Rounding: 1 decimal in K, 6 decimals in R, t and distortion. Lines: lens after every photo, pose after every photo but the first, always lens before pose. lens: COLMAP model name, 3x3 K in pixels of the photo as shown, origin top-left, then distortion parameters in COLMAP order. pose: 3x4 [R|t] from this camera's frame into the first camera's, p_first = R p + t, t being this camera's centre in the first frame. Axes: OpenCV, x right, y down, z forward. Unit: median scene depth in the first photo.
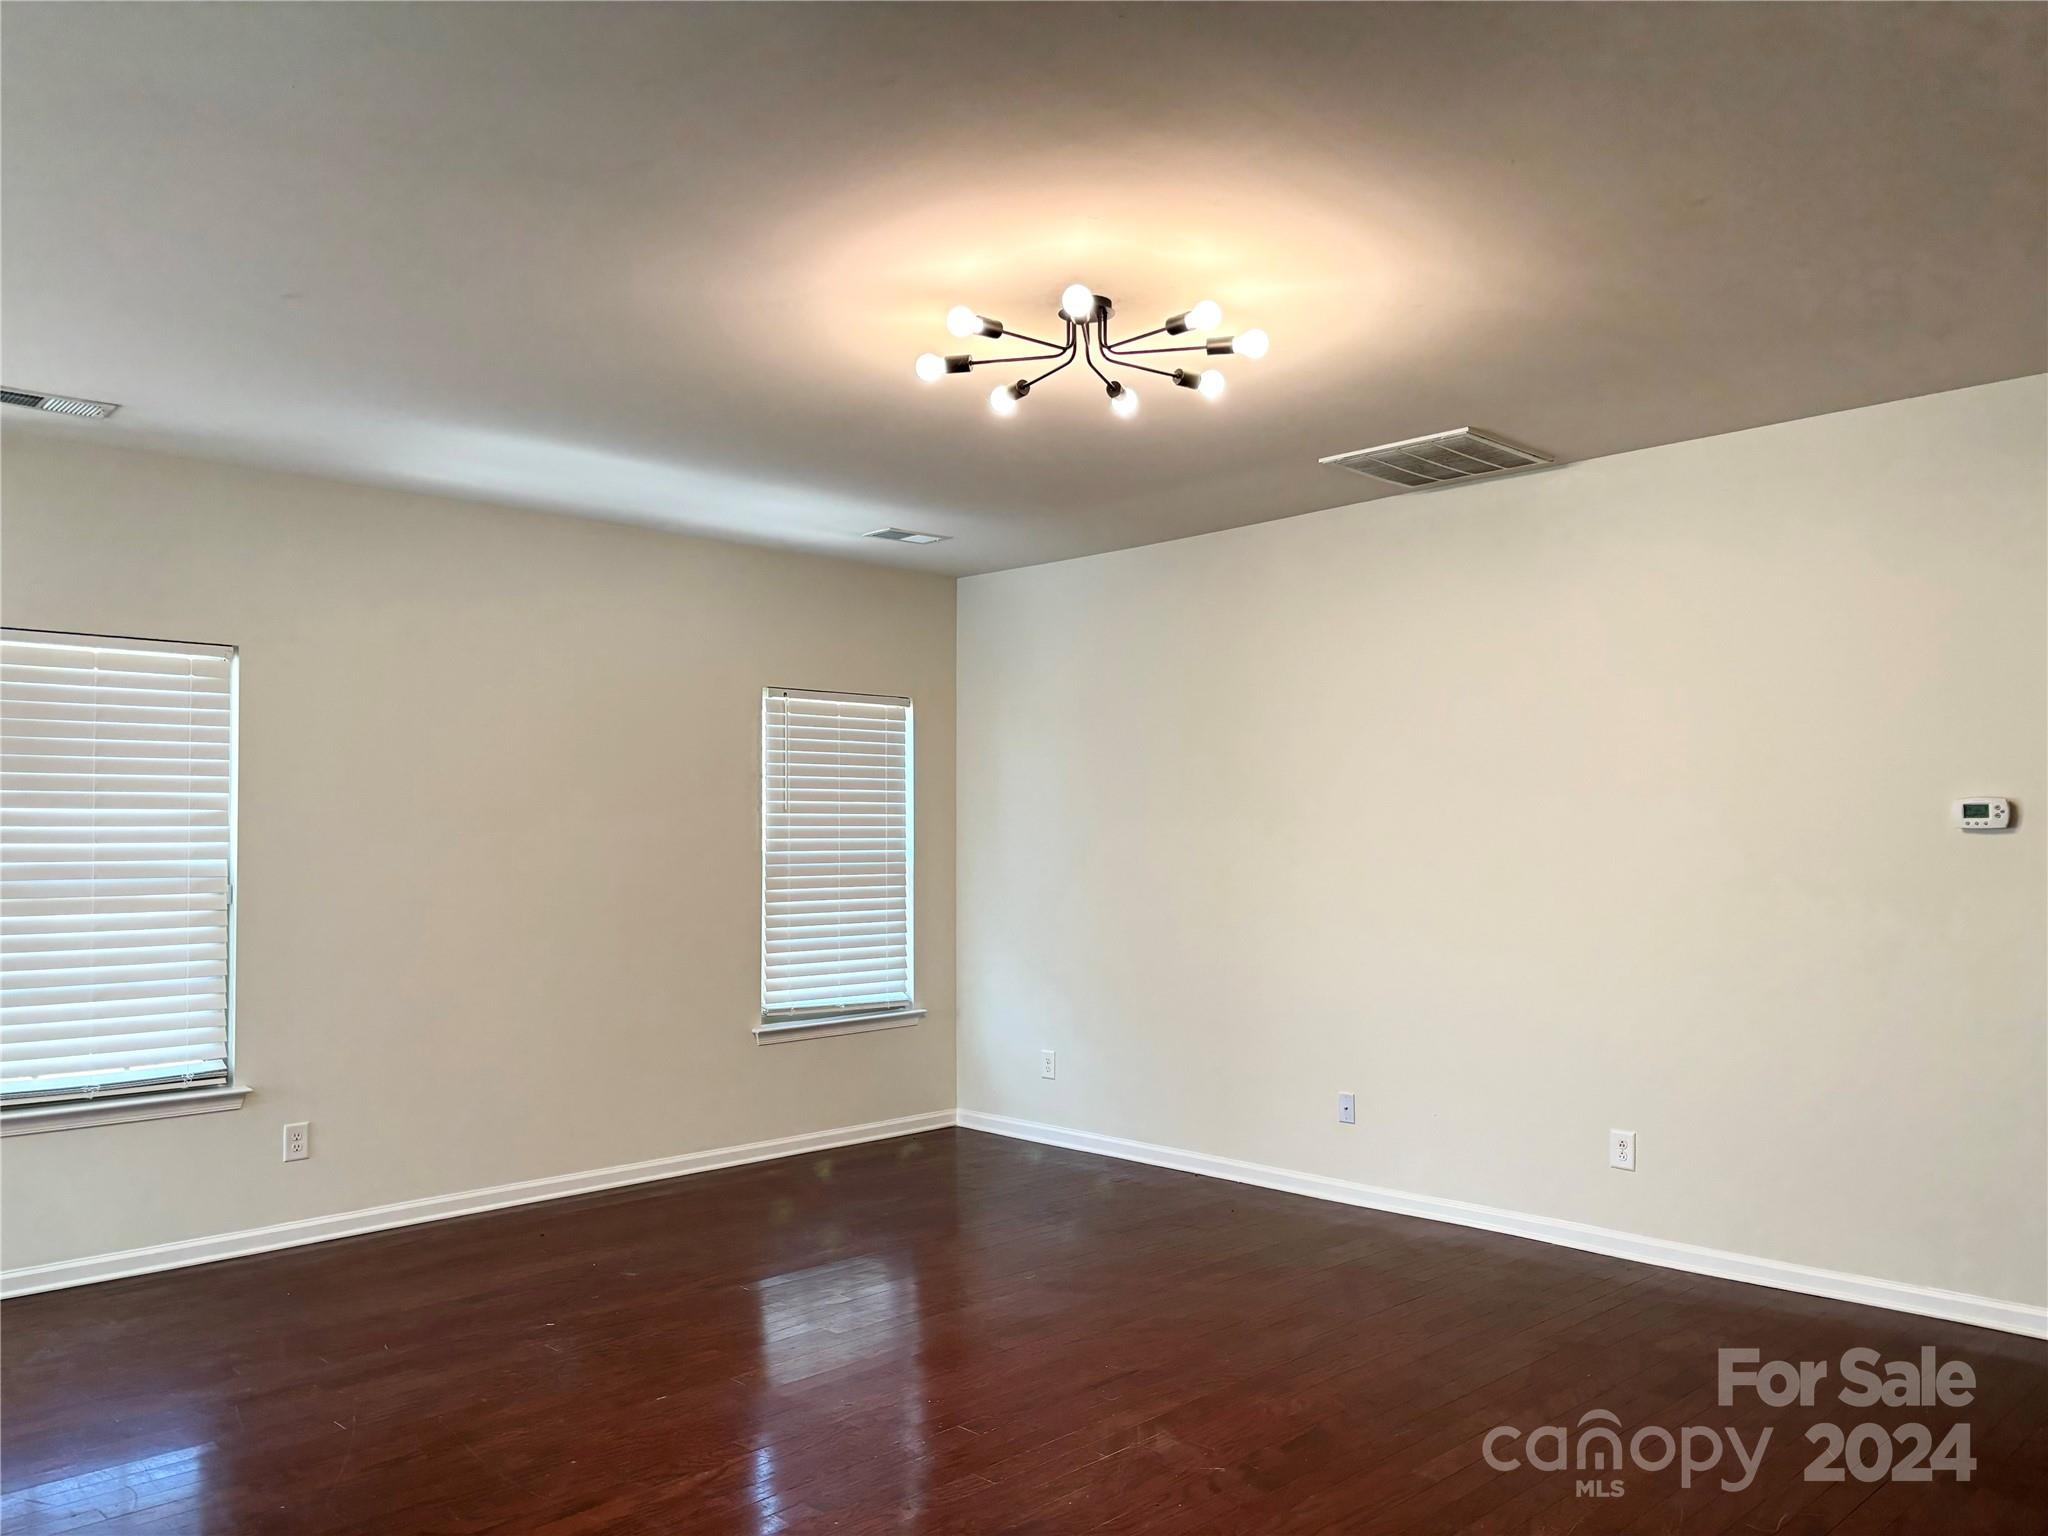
lens RADIAL K [[1539.0, 0, 1000.9], [0, 1539.0, 797.4], [0, 0, 1]] dist [0.041457, -0.004325]
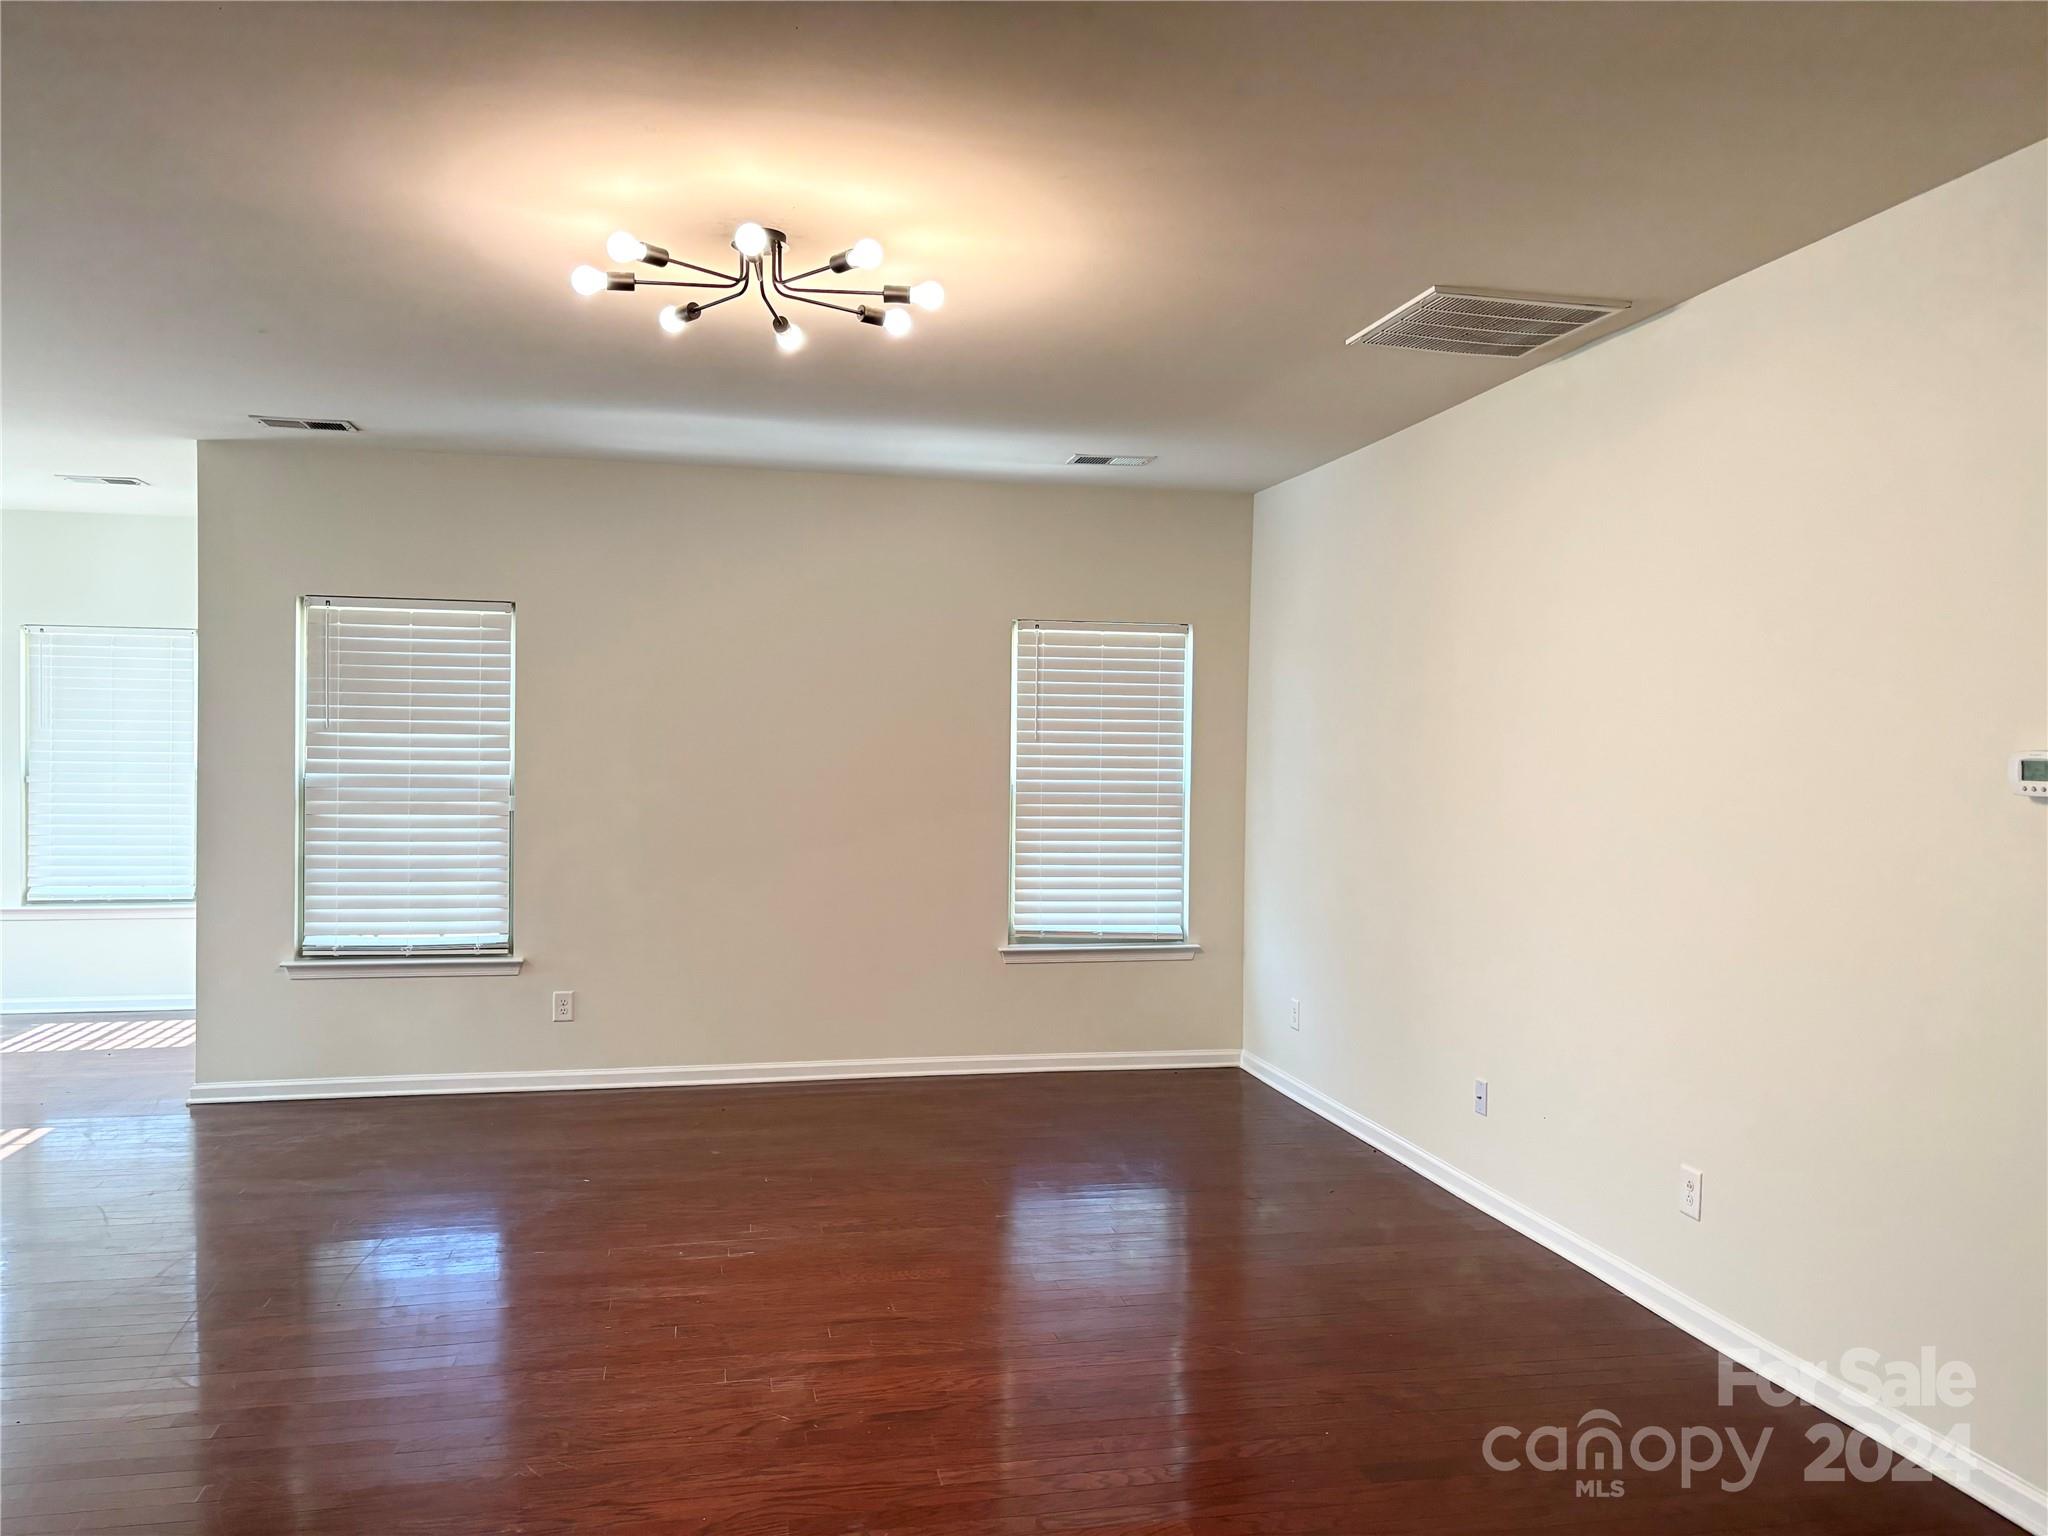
lens RADIAL K [[1539.0, 0, 1038.0], [0, 1539.0, 780.7], [0, 0, 1]] dist [0.041457, -0.004325]
pose [[0.853316, 0.027279, -0.520680, 0.507550], [-0.004535, 0.998981, 0.044907, -0.013077], [0.521374, -0.035958, 0.852570, 0.163045]]
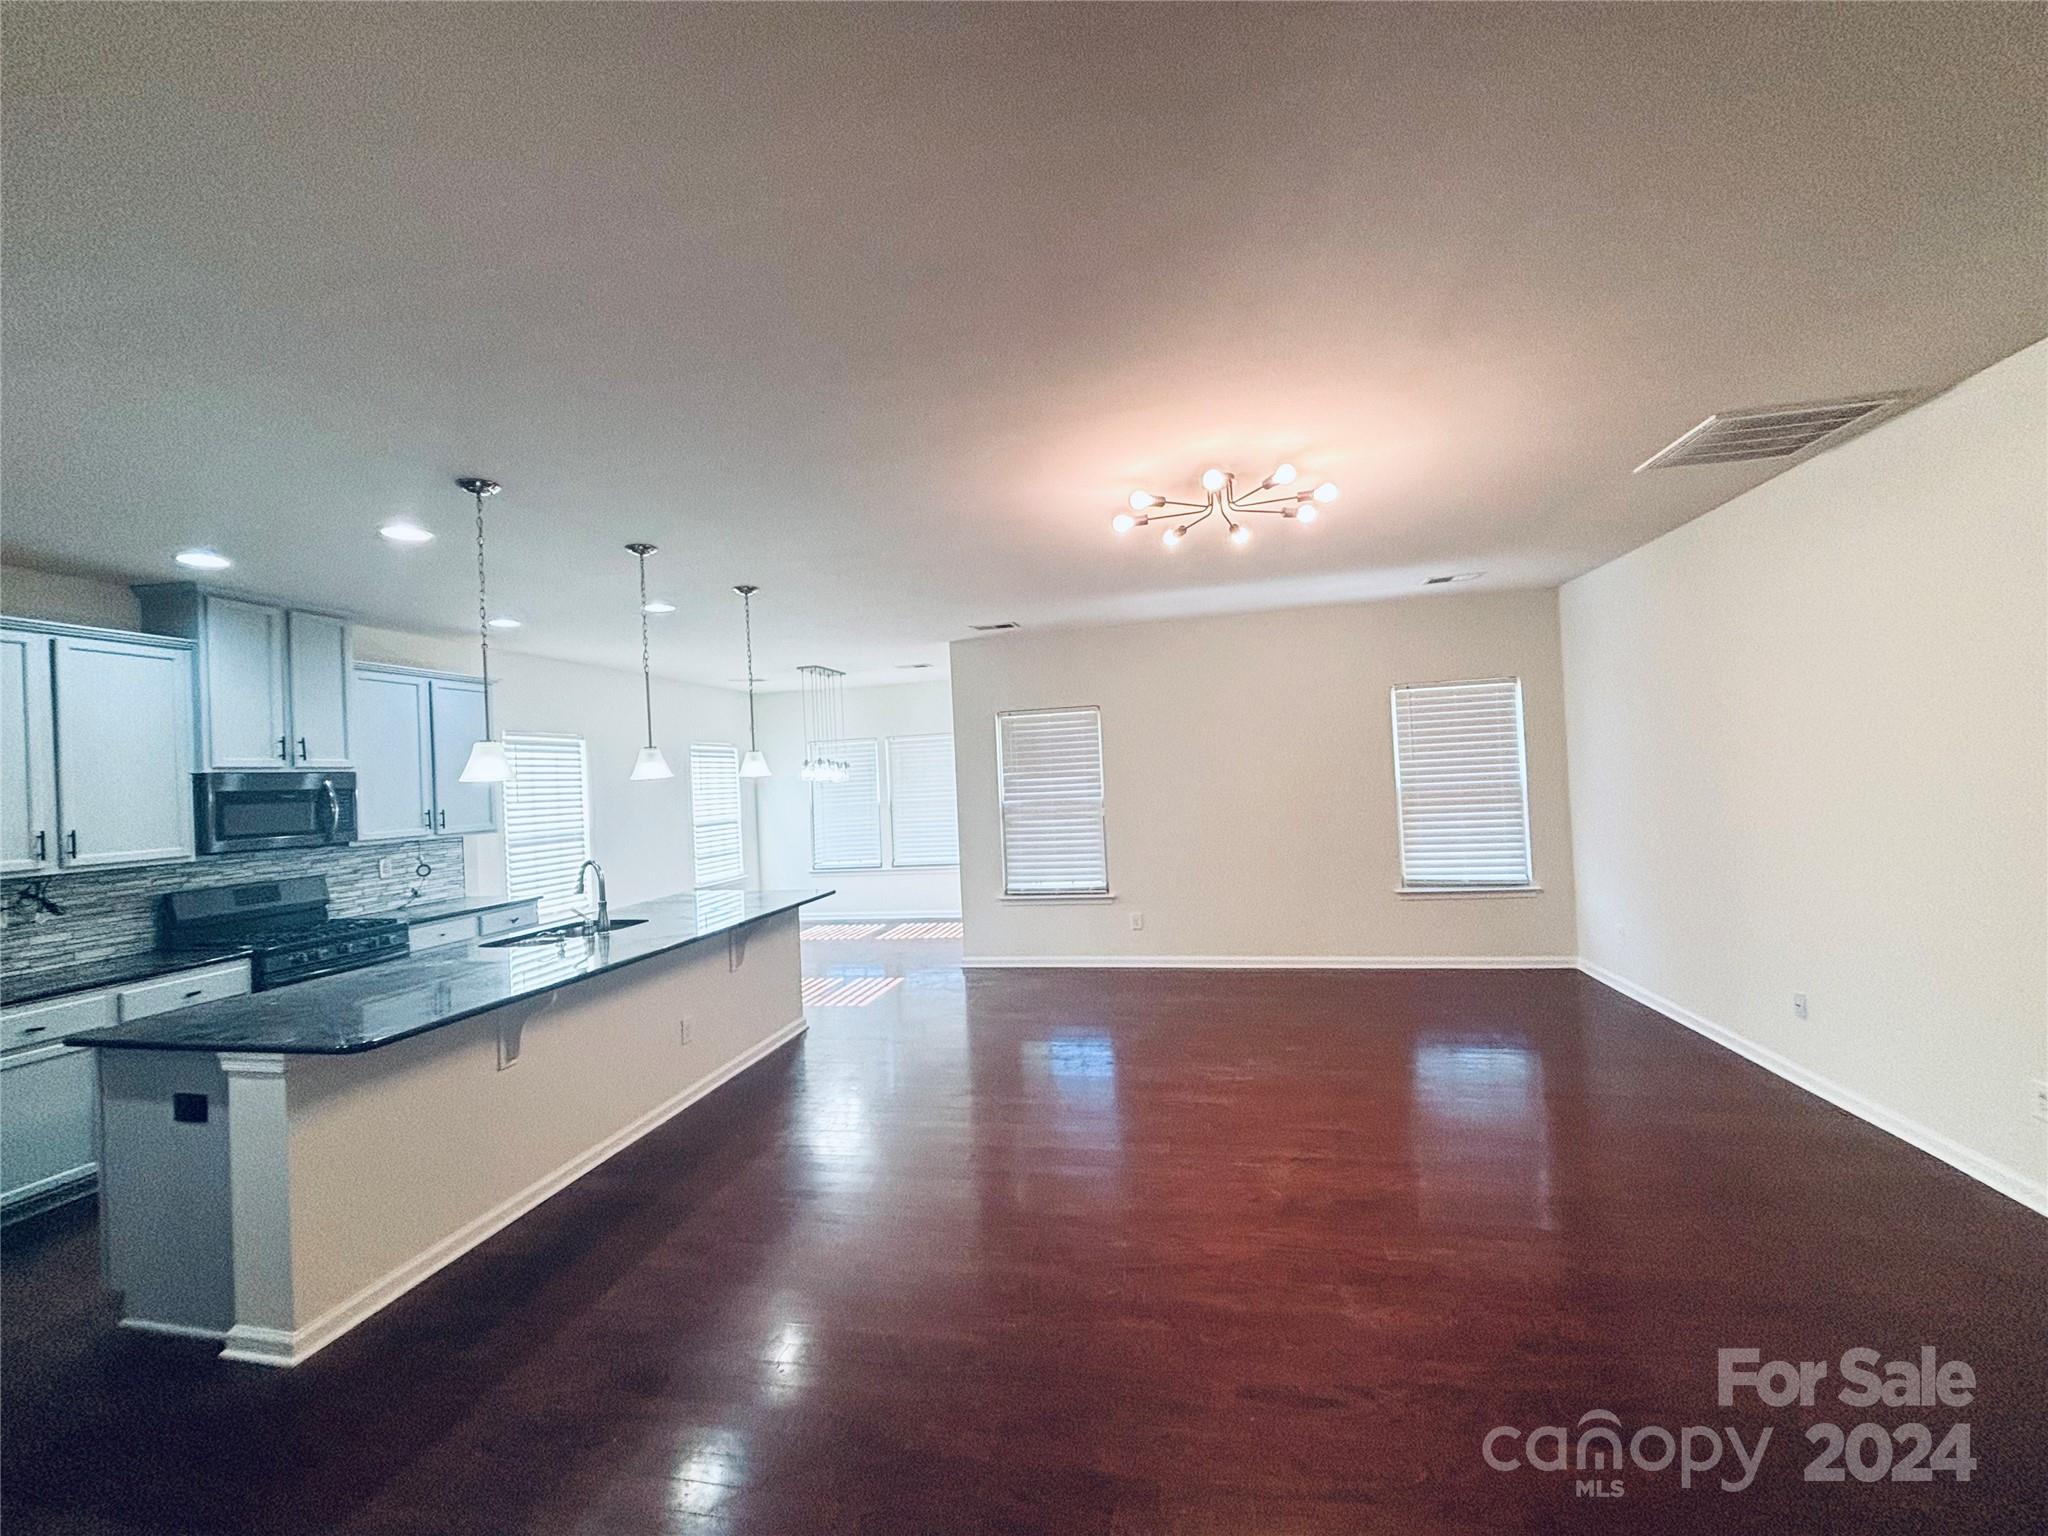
lens RADIAL K [[831.2, 0, 1020.5], [0, 831.2, 769.3], [0, 0, 1]] dist [0.006731, -0.001885]
pose [[0.555002, -0.029581, -0.831323, 0.467953], [0.067196, 0.997696, 0.009359, -0.021425], [0.829131, -0.061056, 0.555711, 0.209563]]
